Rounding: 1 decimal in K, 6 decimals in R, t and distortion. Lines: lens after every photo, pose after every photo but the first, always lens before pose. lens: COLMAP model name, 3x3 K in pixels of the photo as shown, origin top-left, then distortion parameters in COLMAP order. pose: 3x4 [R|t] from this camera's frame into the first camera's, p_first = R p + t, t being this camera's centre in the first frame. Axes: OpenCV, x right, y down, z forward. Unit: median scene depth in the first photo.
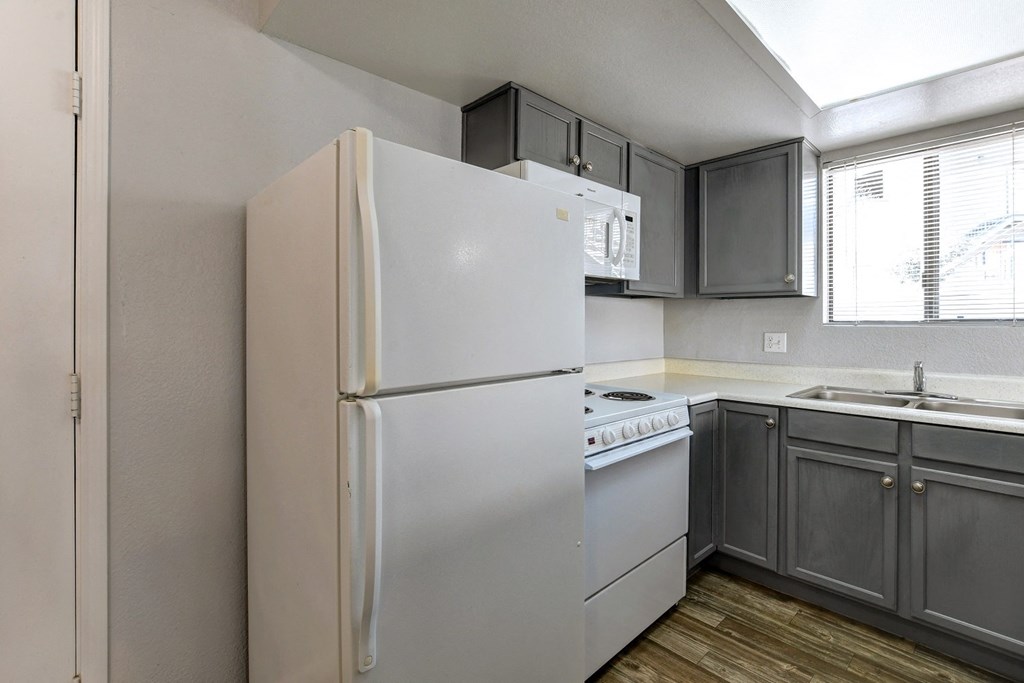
lens RADIAL K [[472.0, 0, 516.0], [0, 472.0, 323.5], [0, 0, 1]] dist [-0.002004, -0.000282]
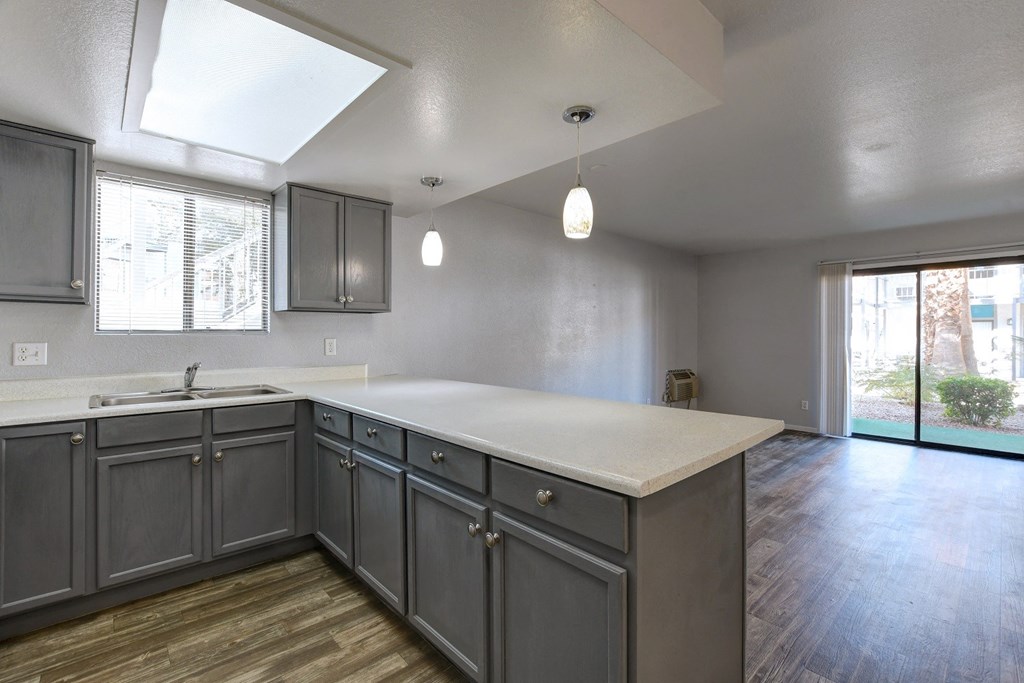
lens RADIAL K [[459.2, 0, 512.0], [0, 459.2, 341.5], [0, 0, 1]] dist [0.000940, 0.000986]
pose [[0.027336, -0.016773, 0.999486, -0.351311], [-0.001930, 0.999856, 0.016832, 0.001602], [-0.999624, -0.002389, 0.027300, 0.121430]]
